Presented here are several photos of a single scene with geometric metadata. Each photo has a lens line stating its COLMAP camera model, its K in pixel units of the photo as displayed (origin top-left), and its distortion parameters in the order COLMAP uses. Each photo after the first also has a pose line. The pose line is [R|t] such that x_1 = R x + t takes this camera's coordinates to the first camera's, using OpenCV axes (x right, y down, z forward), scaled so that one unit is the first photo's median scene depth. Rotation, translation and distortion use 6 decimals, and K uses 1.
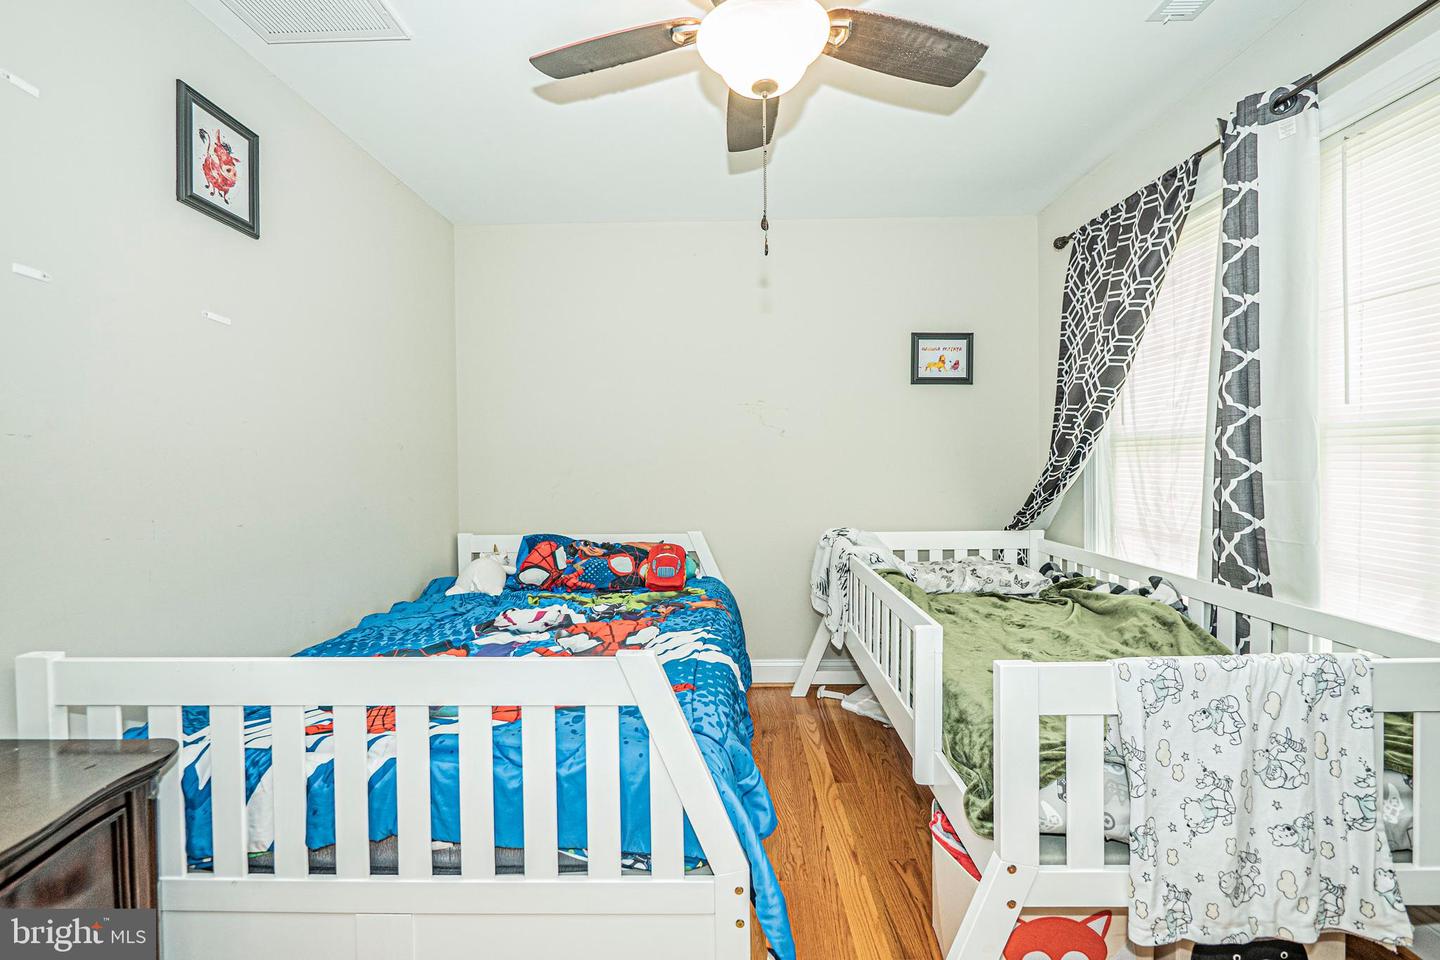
lens RADIAL K [[607.8, 0, 719.1], [0, 607.8, 476.0], [0, 0, 1]] dist [-0.008804, 0.001908]
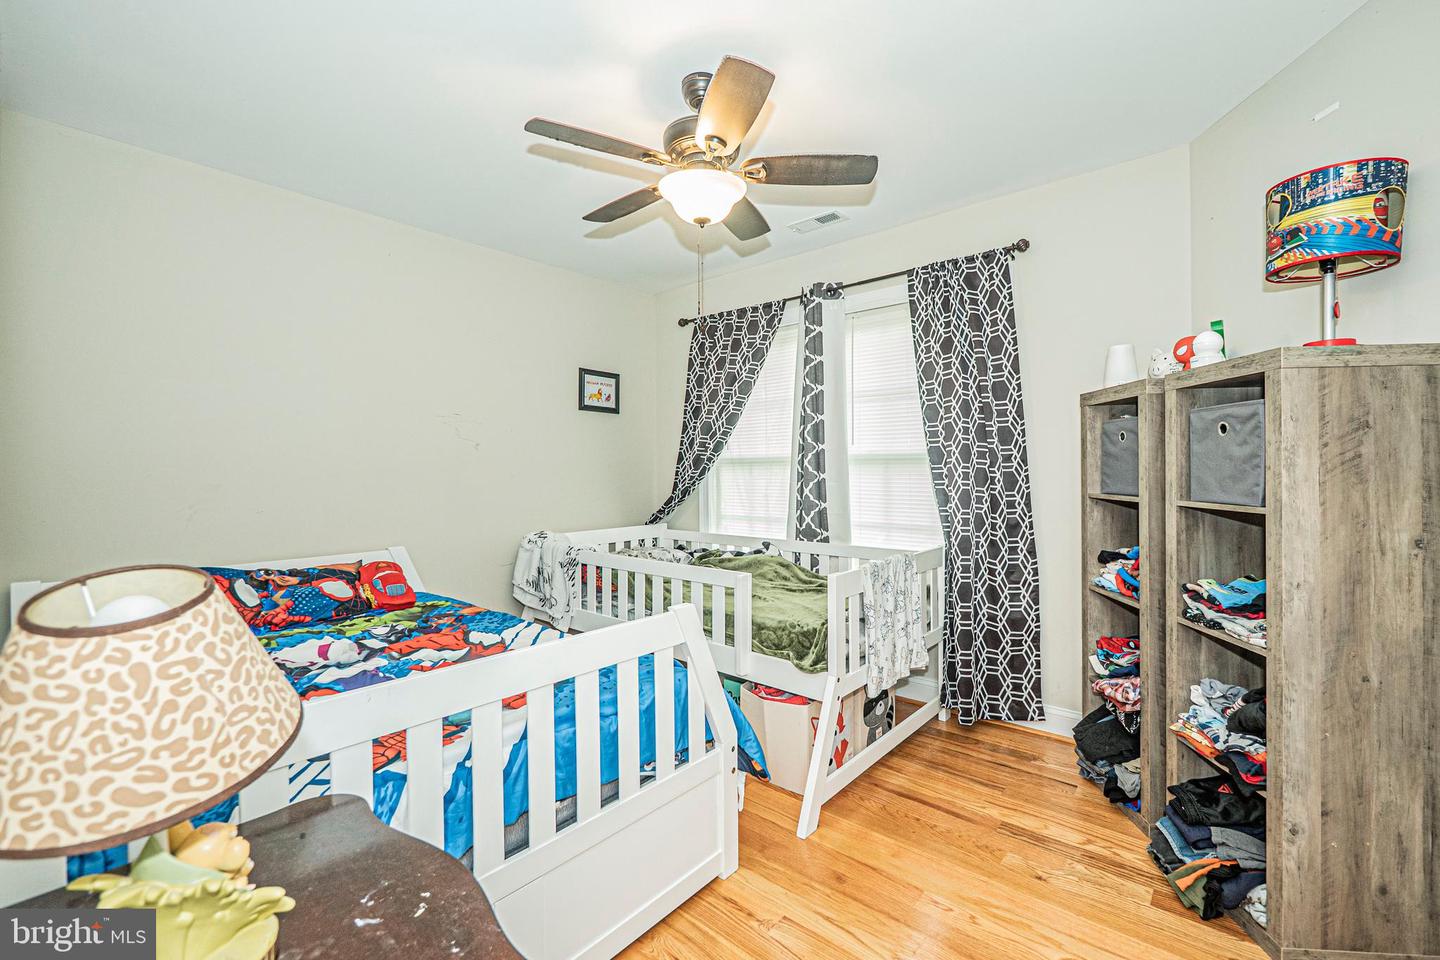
lens RADIAL K [[607.8, 0, 721.9], [0, 607.8, 476.0], [0, 0, 1]] dist [-0.008804, 0.001908]
pose [[0.641236, -0.000410, 0.767344, -0.672802], [0.019502, 0.999686, -0.015762, 0.008997], [-0.767096, 0.025072, 0.641042, 0.010139]]
